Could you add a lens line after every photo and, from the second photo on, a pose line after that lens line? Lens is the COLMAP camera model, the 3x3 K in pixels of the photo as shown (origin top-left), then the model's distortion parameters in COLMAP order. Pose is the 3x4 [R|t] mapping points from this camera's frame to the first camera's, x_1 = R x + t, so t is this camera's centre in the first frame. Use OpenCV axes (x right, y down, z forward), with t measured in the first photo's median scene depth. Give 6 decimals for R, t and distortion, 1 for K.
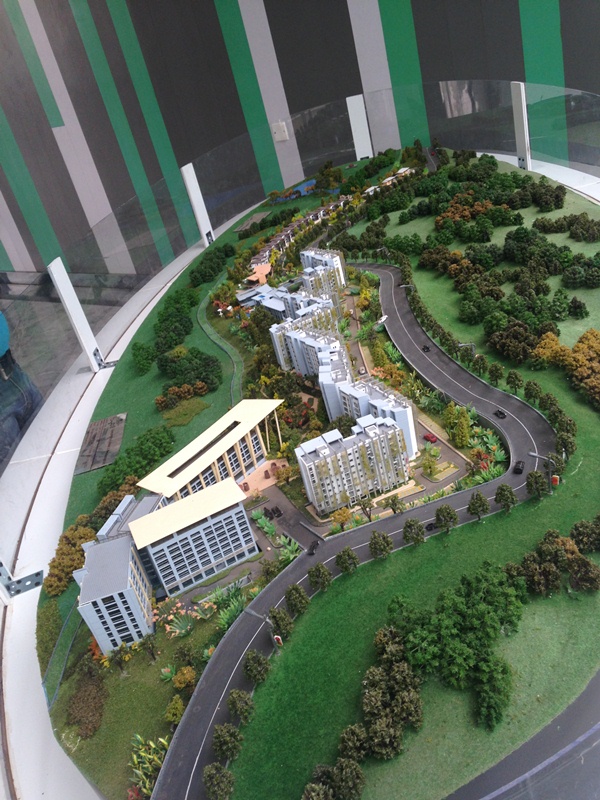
lens RADIAL K [[715.6, 0, 300.0], [0, 715.6, 400.0], [0, 0, 1]] dist [0.100528, -0.158757]
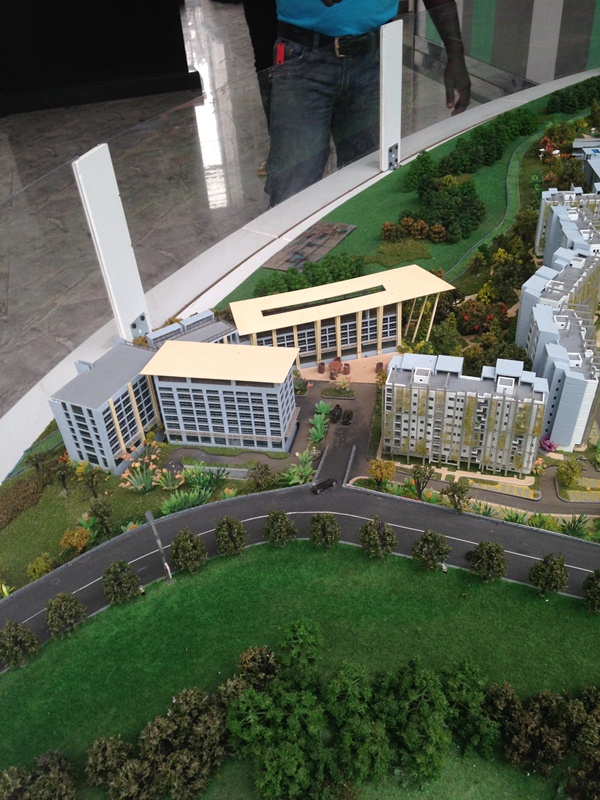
lens RADIAL K [[715.6, 0, 300.0], [0, 715.6, 400.0], [0, 0, 1]] dist [0.100528, -0.158757]
pose [[0.789424, 0.489287, -0.370685, 0.201133], [-0.385009, 0.864988, 0.321813, -0.085110], [0.478097, -0.111330, 0.871223, 0.320065]]
